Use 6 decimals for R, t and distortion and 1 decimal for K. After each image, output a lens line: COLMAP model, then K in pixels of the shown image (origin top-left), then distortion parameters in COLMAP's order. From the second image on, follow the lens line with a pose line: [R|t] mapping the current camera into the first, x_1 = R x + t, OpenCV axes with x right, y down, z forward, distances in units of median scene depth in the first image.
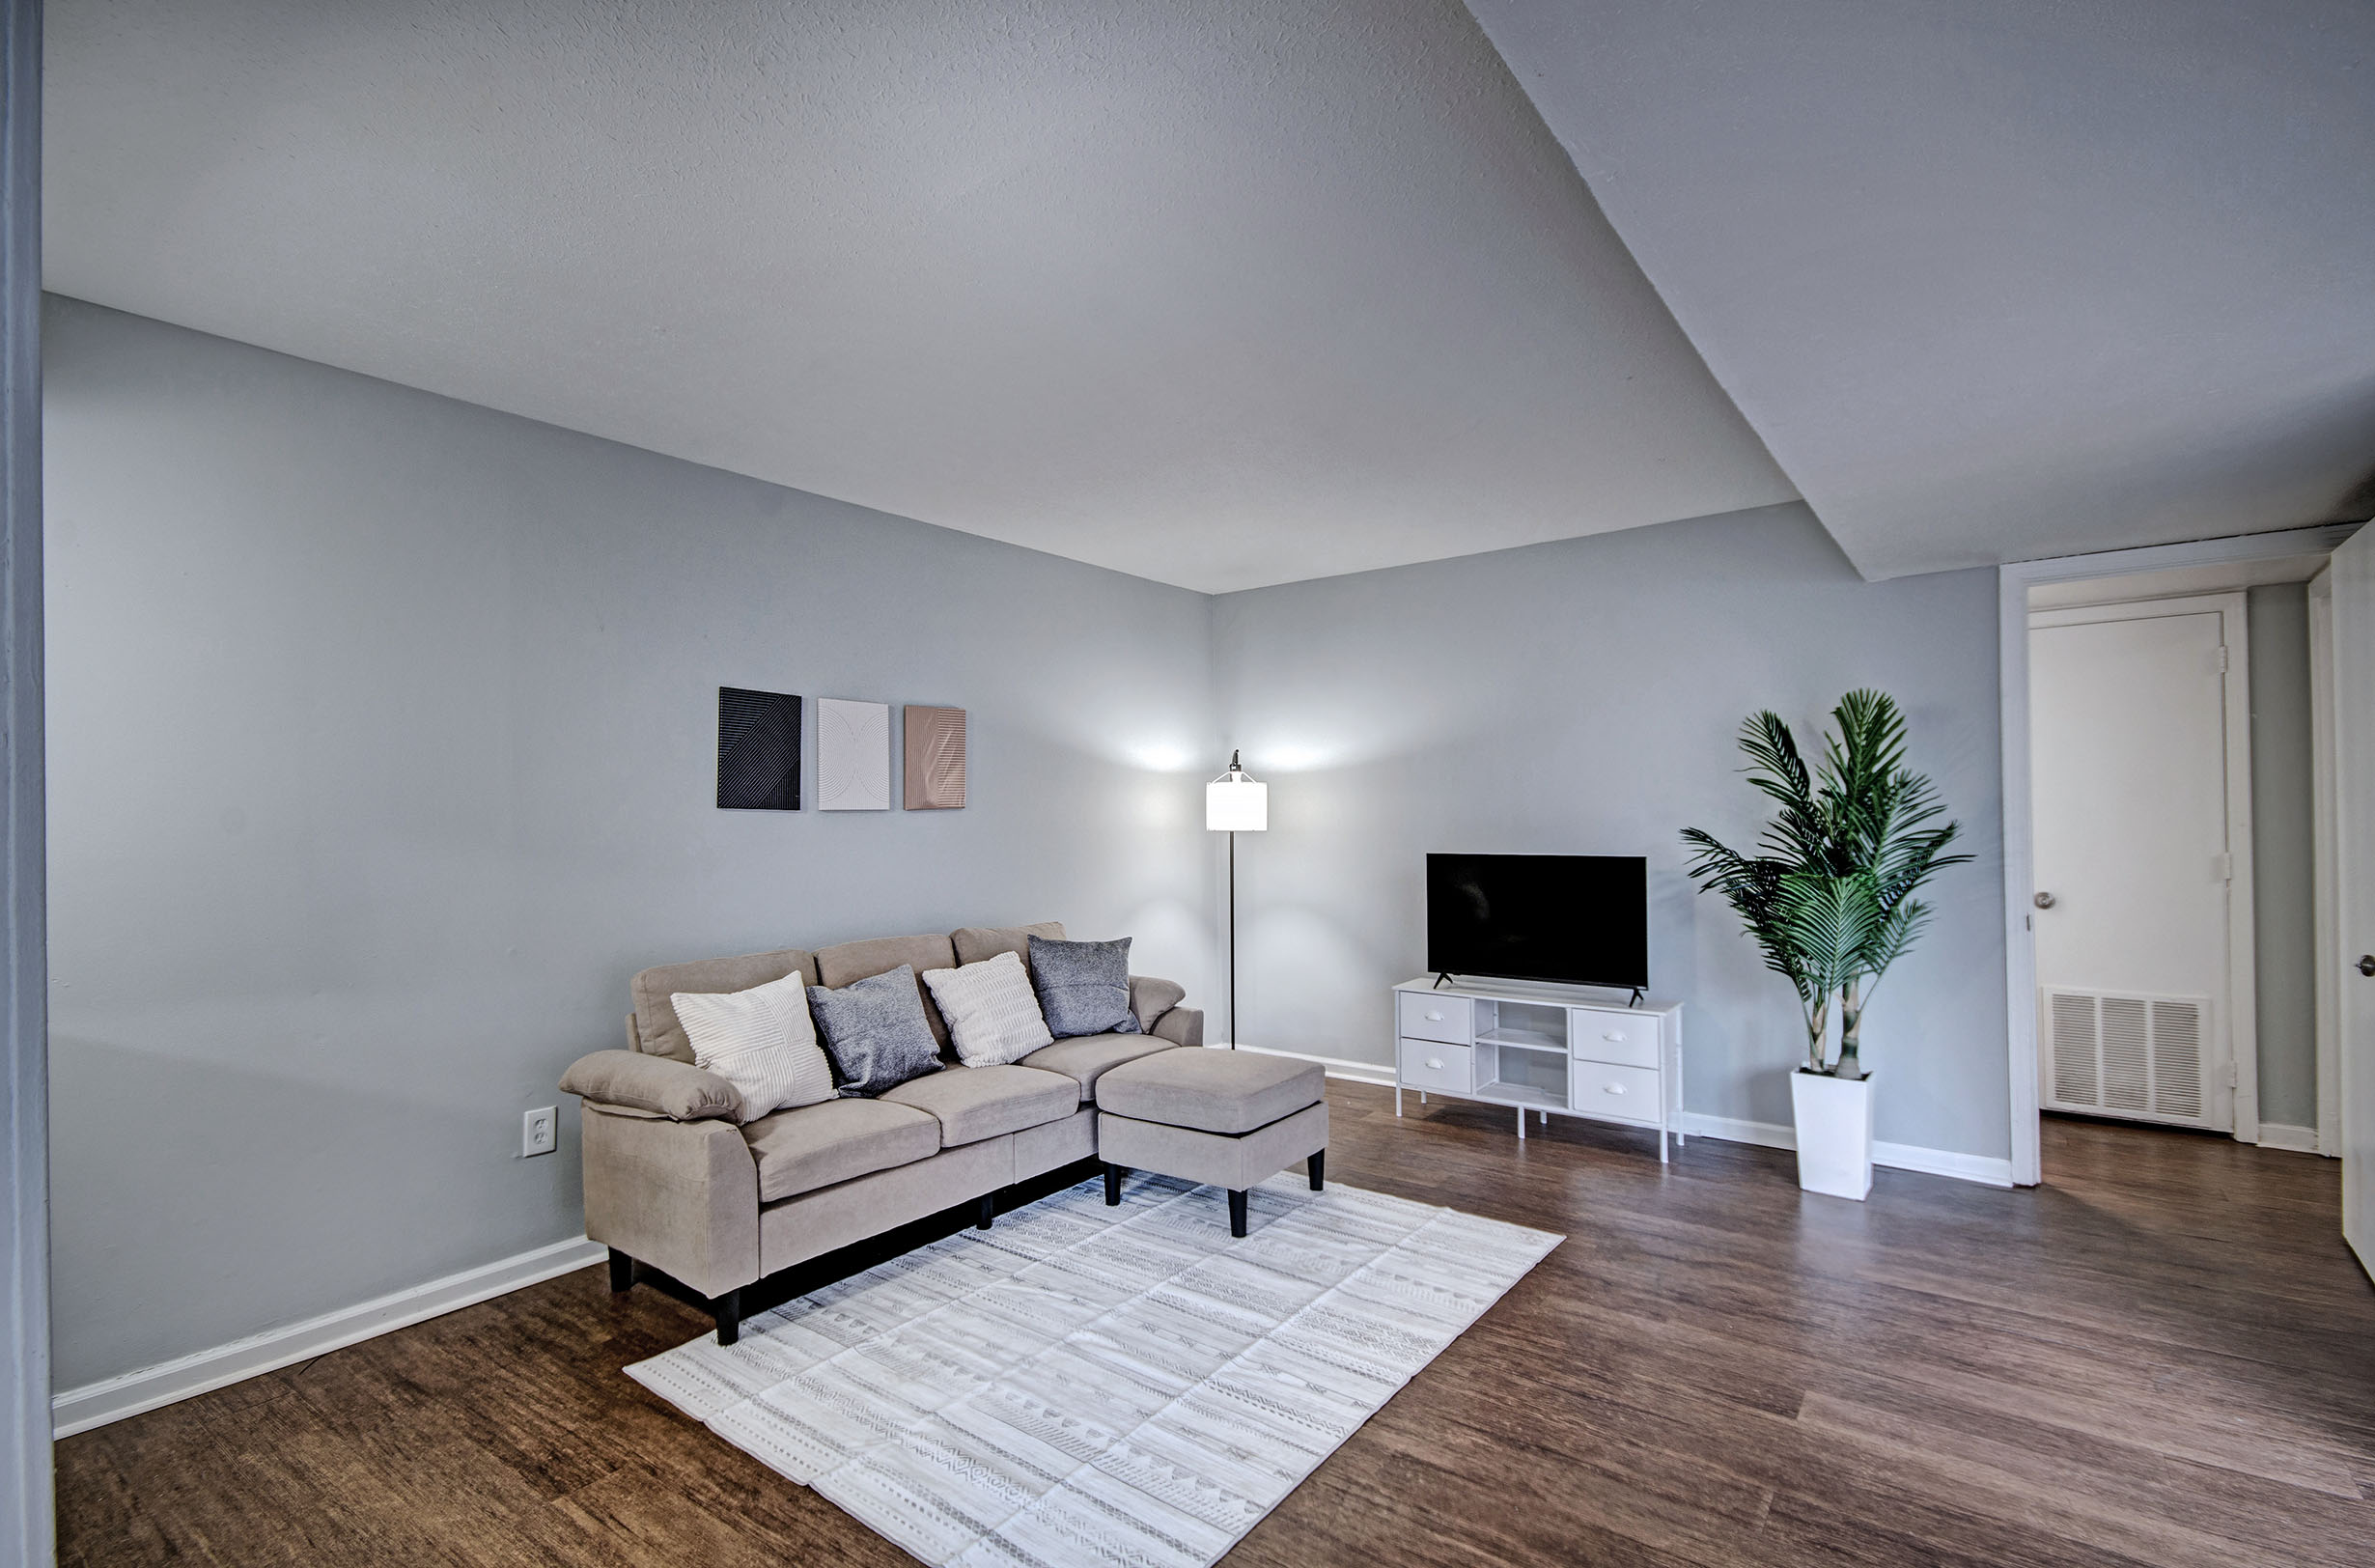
lens RADIAL K [[1067.3, 0, 1187.5], [0, 1067.3, 784.0], [0, 0, 1]] dist [0.011940, -0.000561]
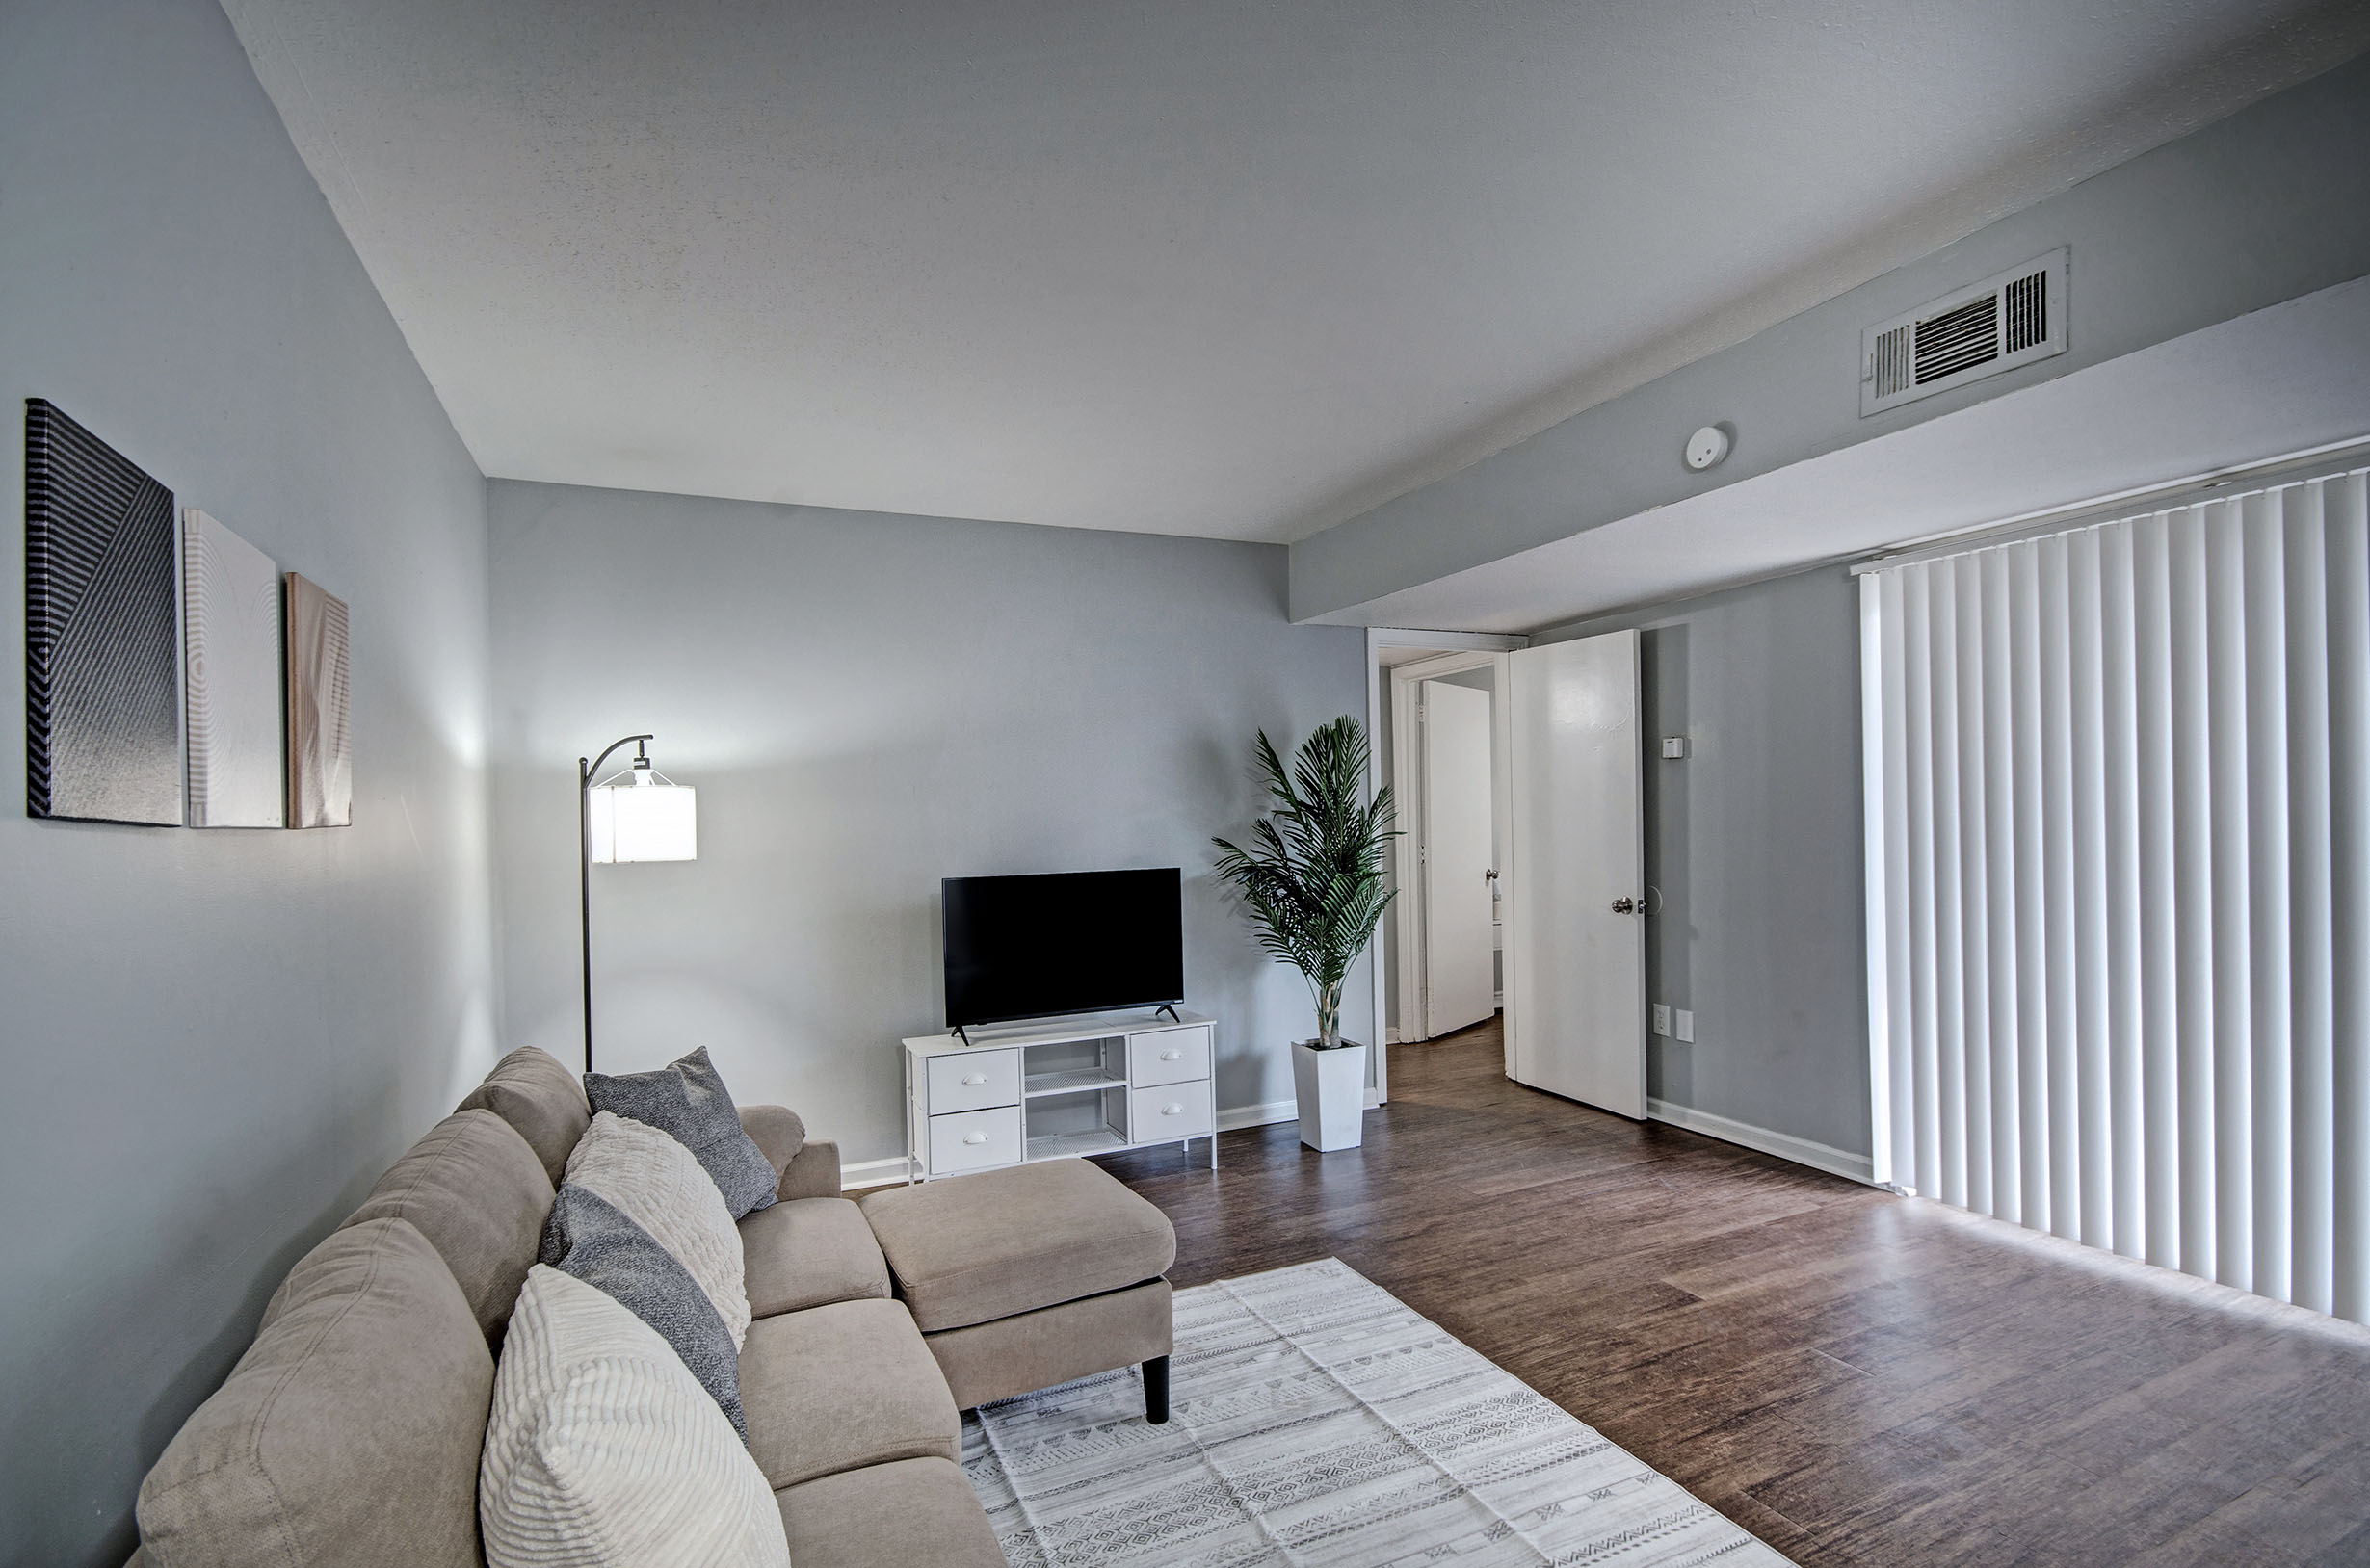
lens RADIAL K [[1109.0, 0, 1182.1], [0, 1109.0, 805.0], [0, 0, 1]] dist [0.014392, 0.000031]
pose [[0.483019, 0.006009, 0.875589, -0.640993], [0.000371, 0.999975, -0.007068, 0.023750], [-0.875610, 0.003739, 0.483005, 0.684044]]
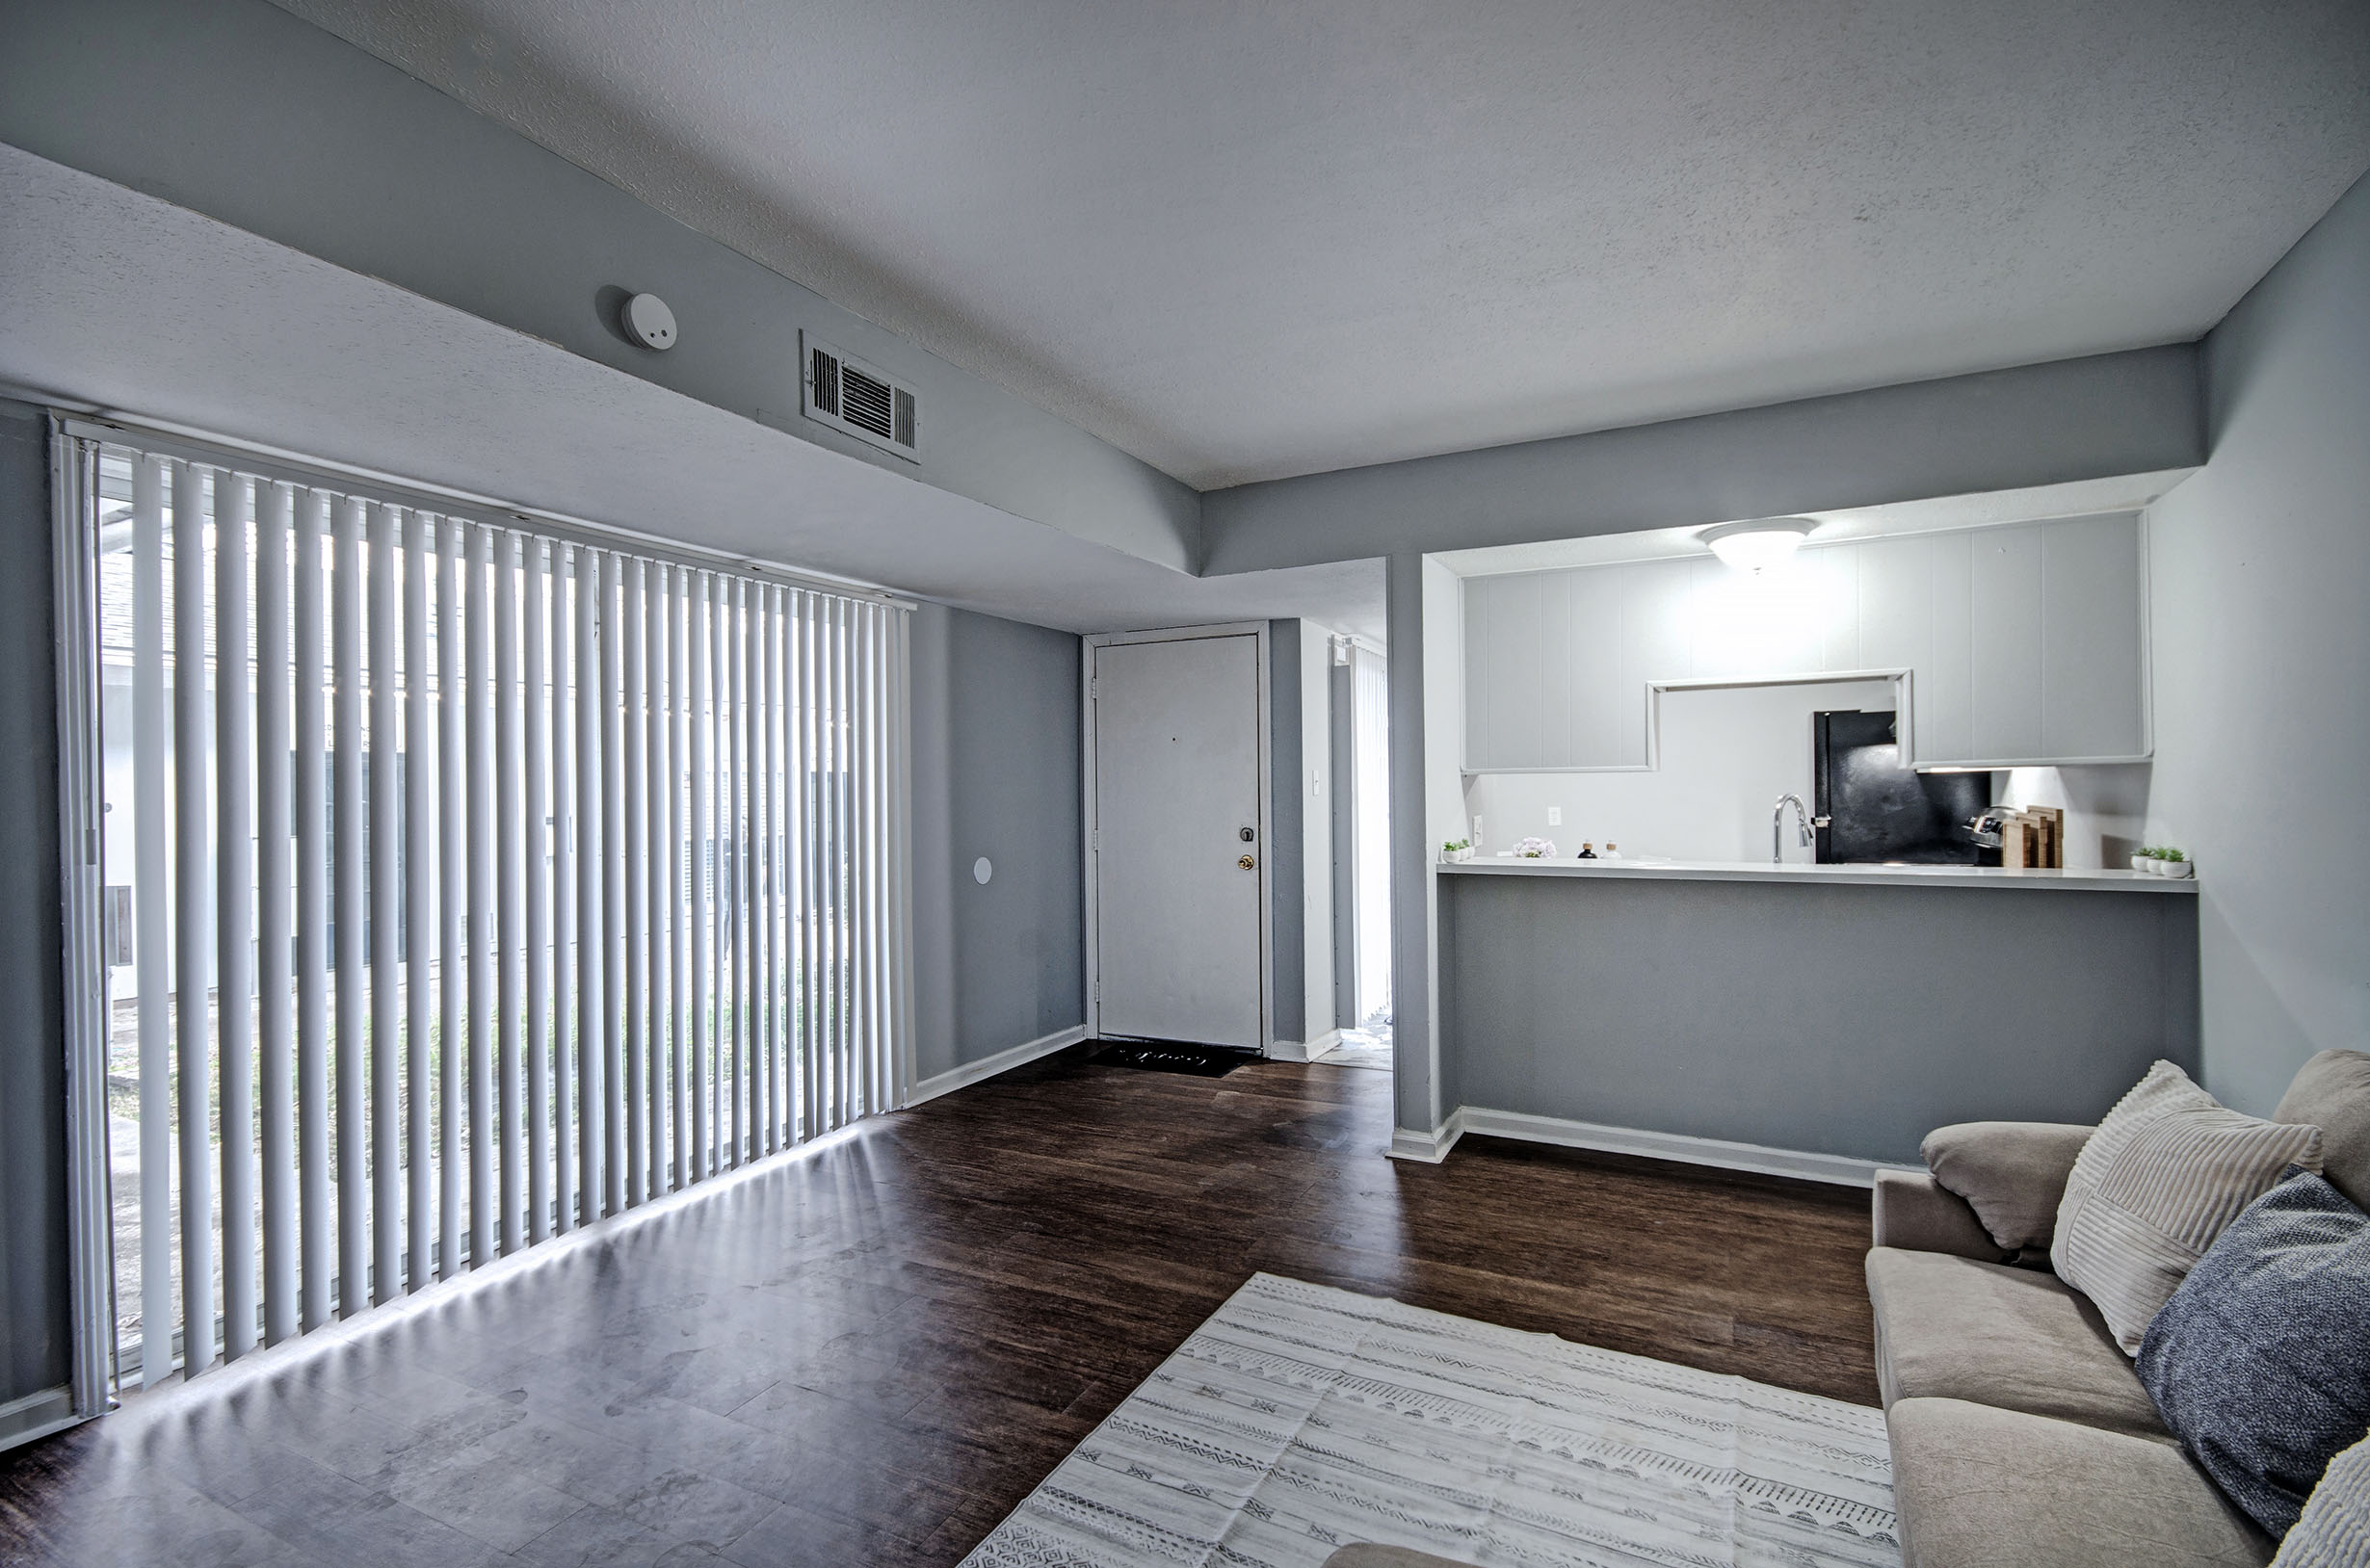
lens RADIAL K [[1109.0, 0, 1182.1], [0, 1109.0, 805.0], [0, 0, 1]] dist [0.014392, 0.000031]
pose [[-0.984541, 0.025063, -0.173352, 0.179405], [0.026637, 0.999622, -0.006762, 0.035484], [0.173117, -0.011275, -0.984837, 1.488795]]
